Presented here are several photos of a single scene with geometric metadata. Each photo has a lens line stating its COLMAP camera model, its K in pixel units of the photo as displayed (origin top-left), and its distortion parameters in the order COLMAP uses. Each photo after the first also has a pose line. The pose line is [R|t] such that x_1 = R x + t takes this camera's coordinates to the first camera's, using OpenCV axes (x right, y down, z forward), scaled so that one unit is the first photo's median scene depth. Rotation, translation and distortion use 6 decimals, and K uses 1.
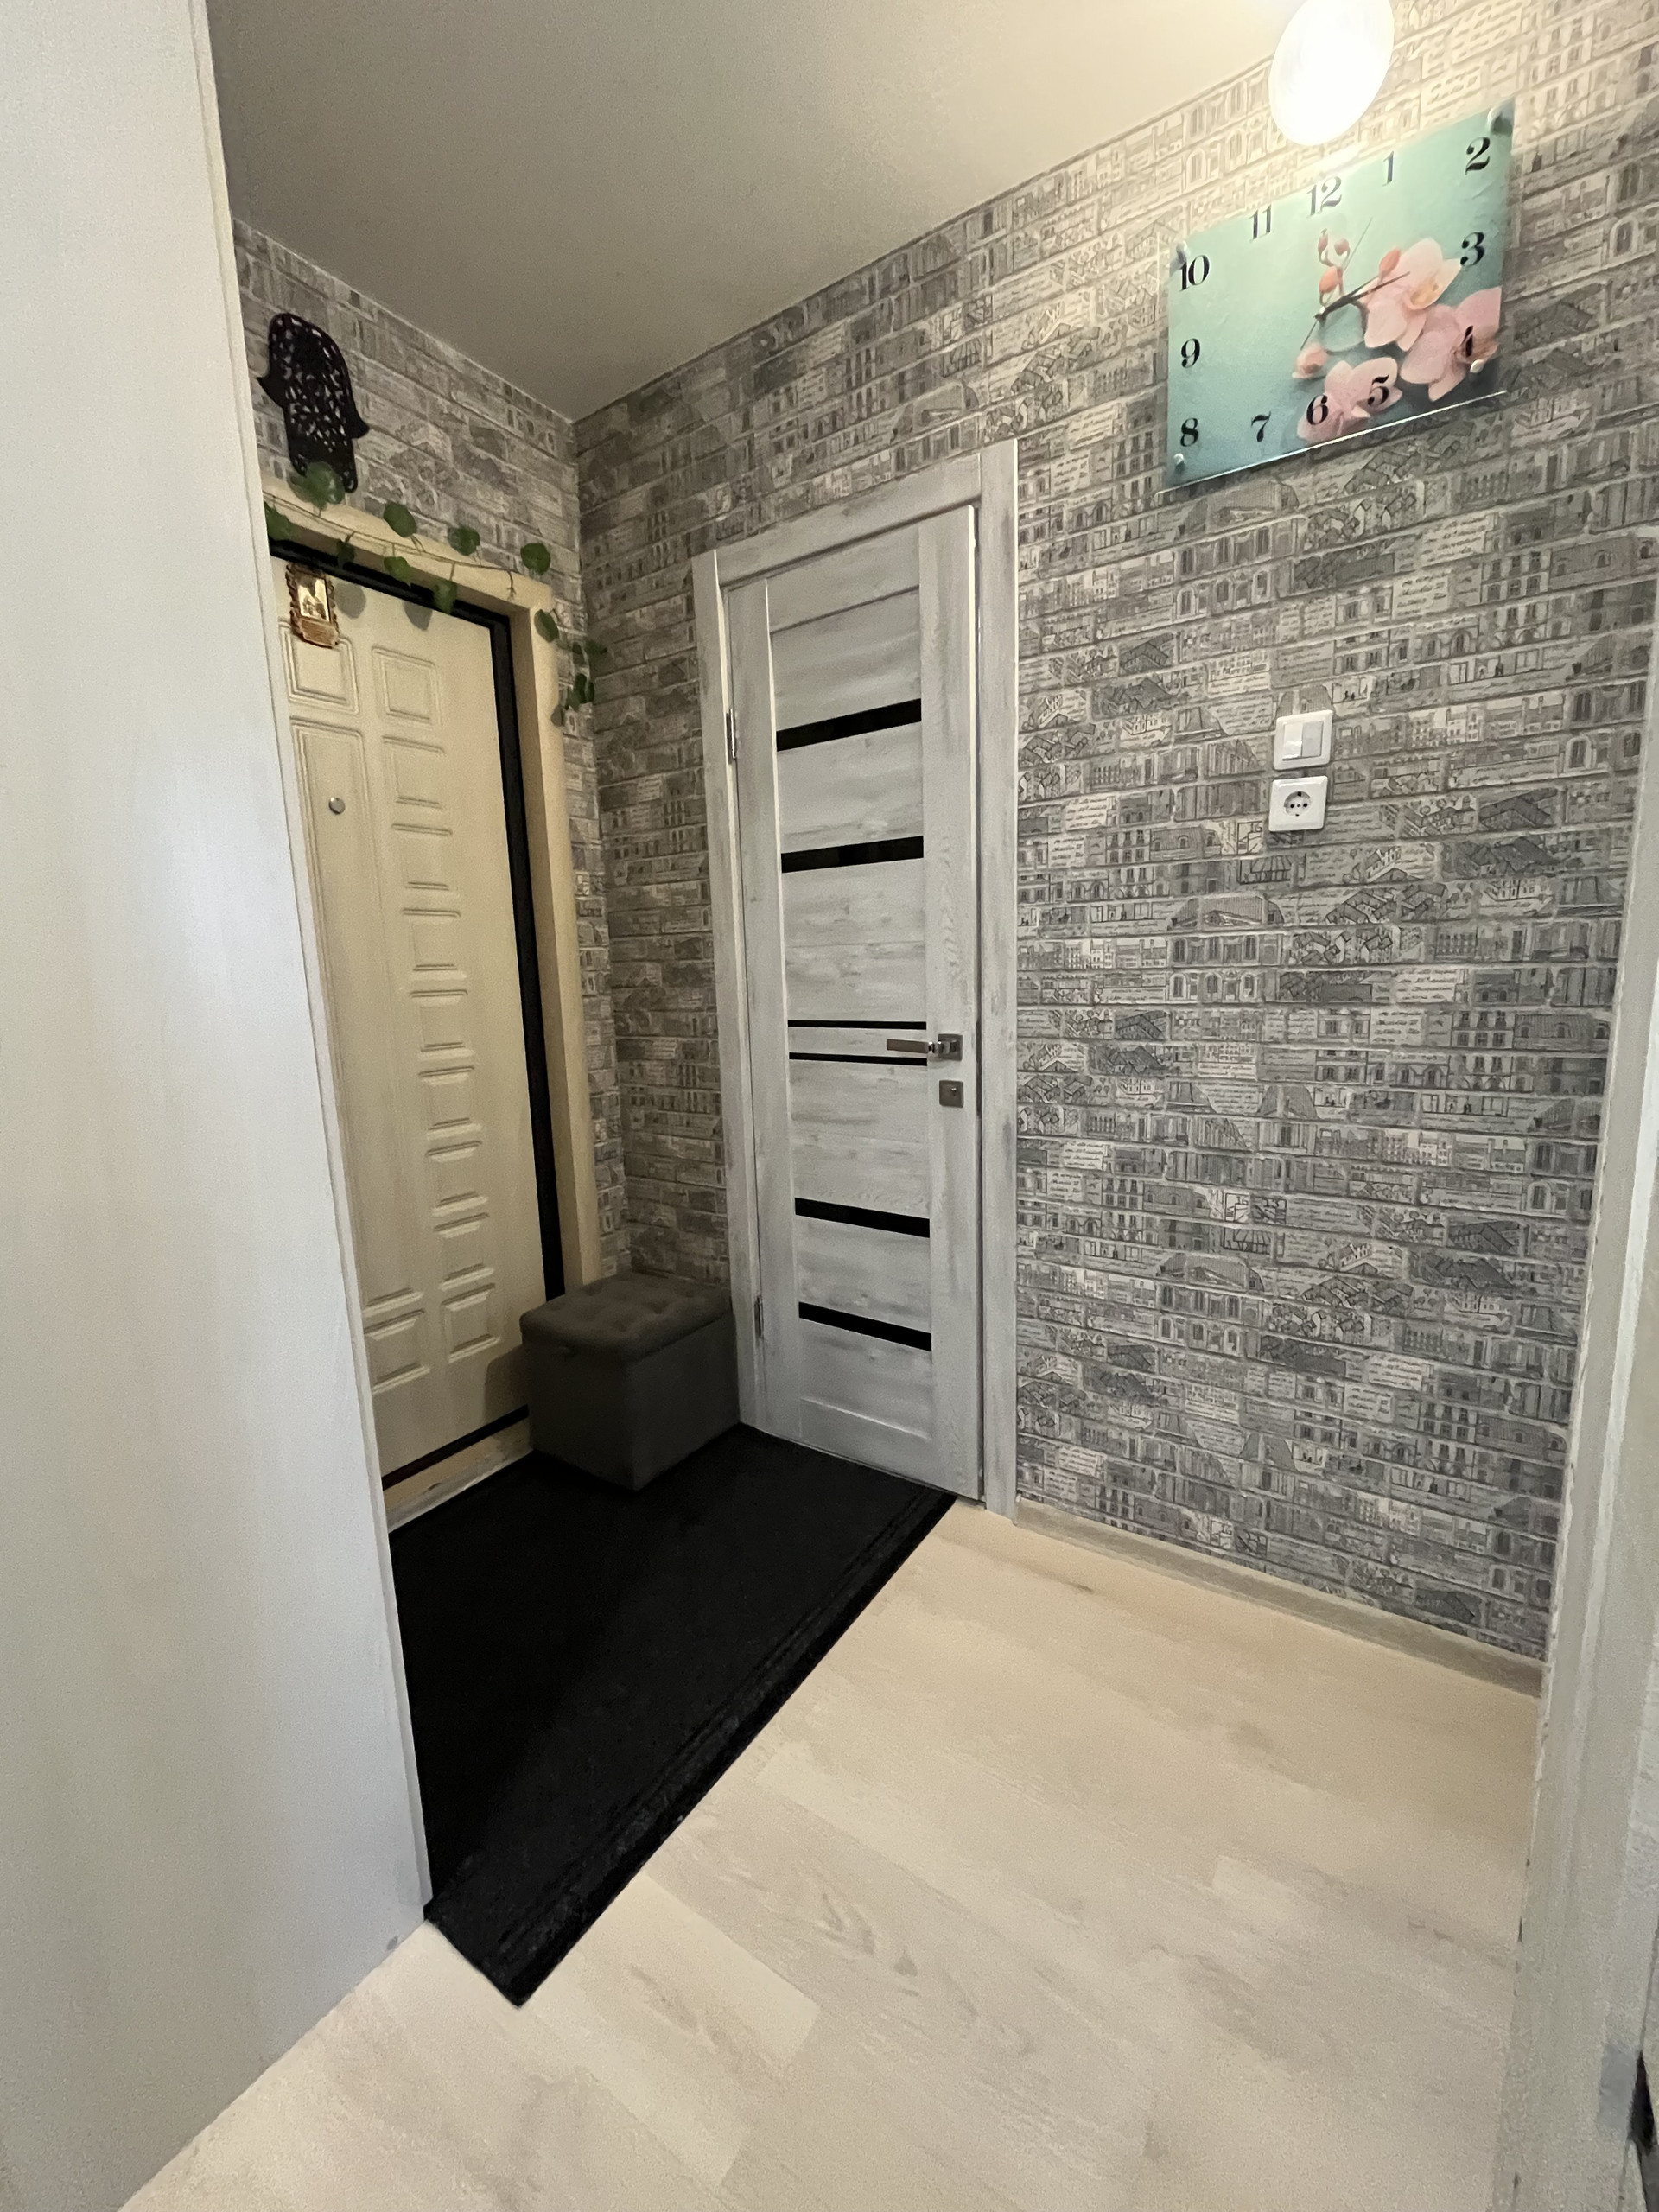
lens RADIAL K [[898.0, 0, 832.7], [0, 898.0, 1108.2], [0, 0, 1]] dist [-0.003944, 0.000301]
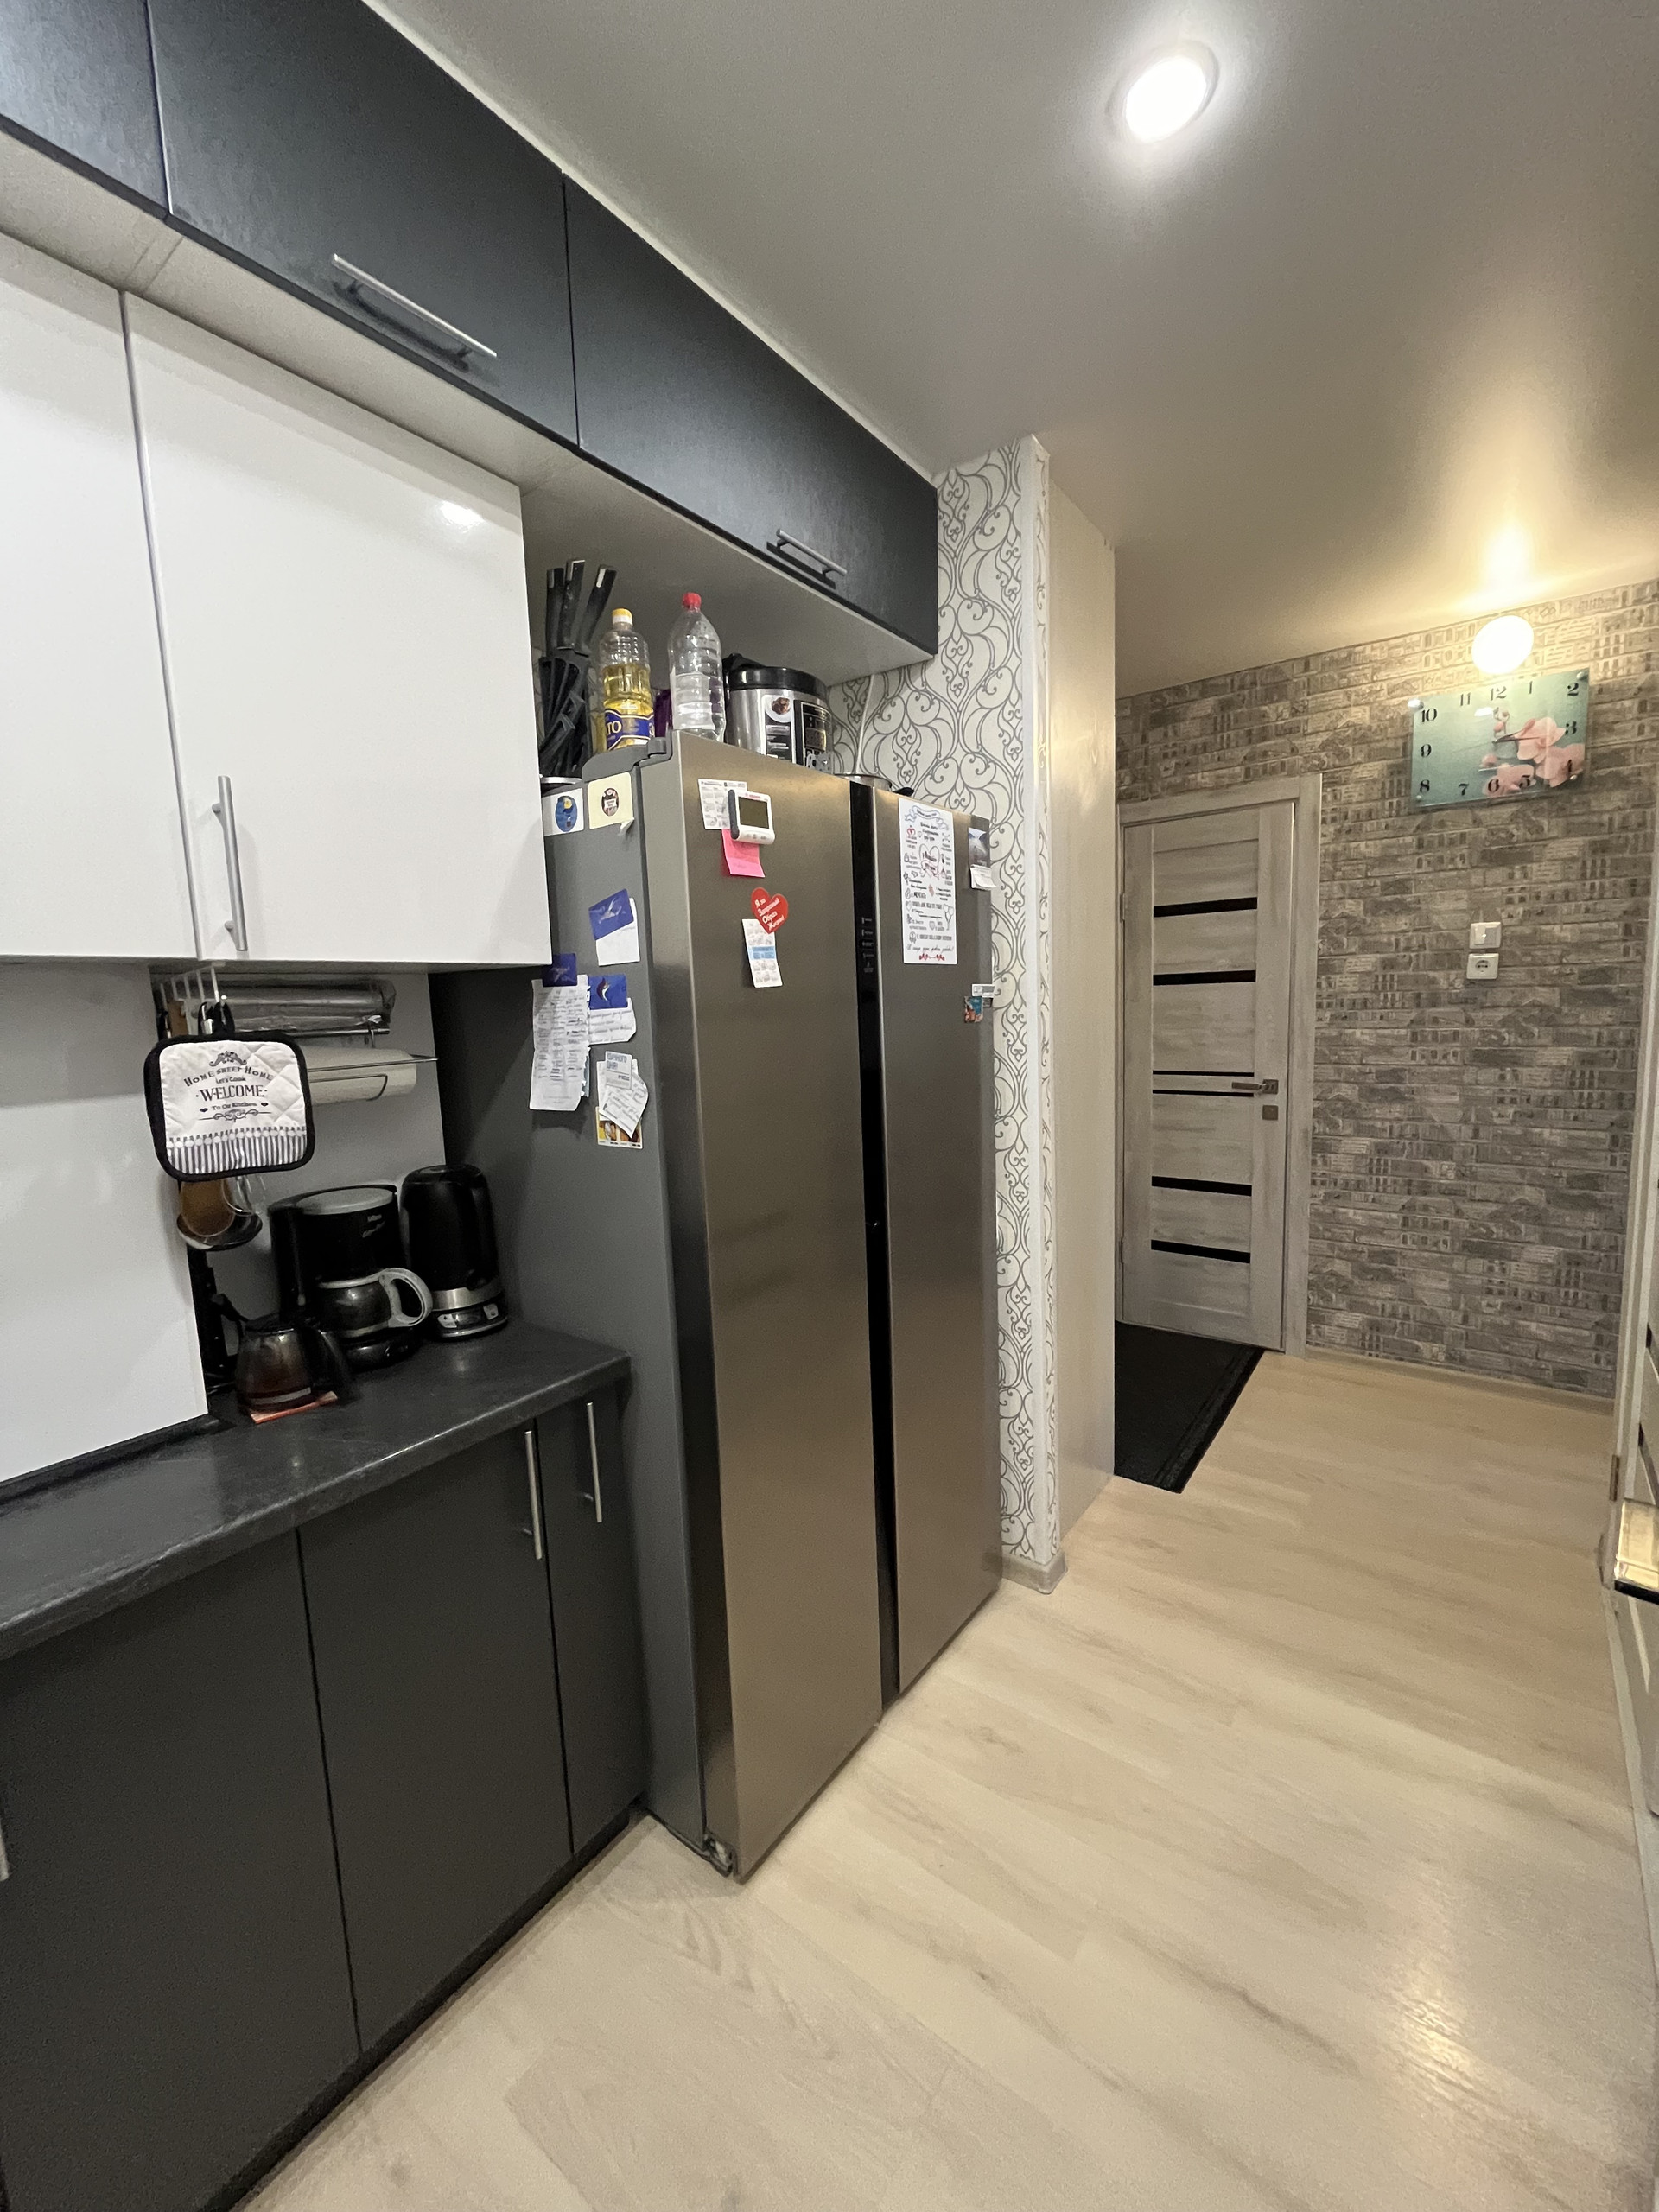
lens RADIAL K [[898.0, 0, 832.4], [0, 898.0, 1110.0], [0, 0, 1]] dist [-0.003944, 0.000301]
pose [[0.999121, 0.000671, -0.041905, -0.772158], [-0.002189, 0.999342, -0.036201, 0.052021], [0.041853, 0.036261, 0.998466, -0.953276]]
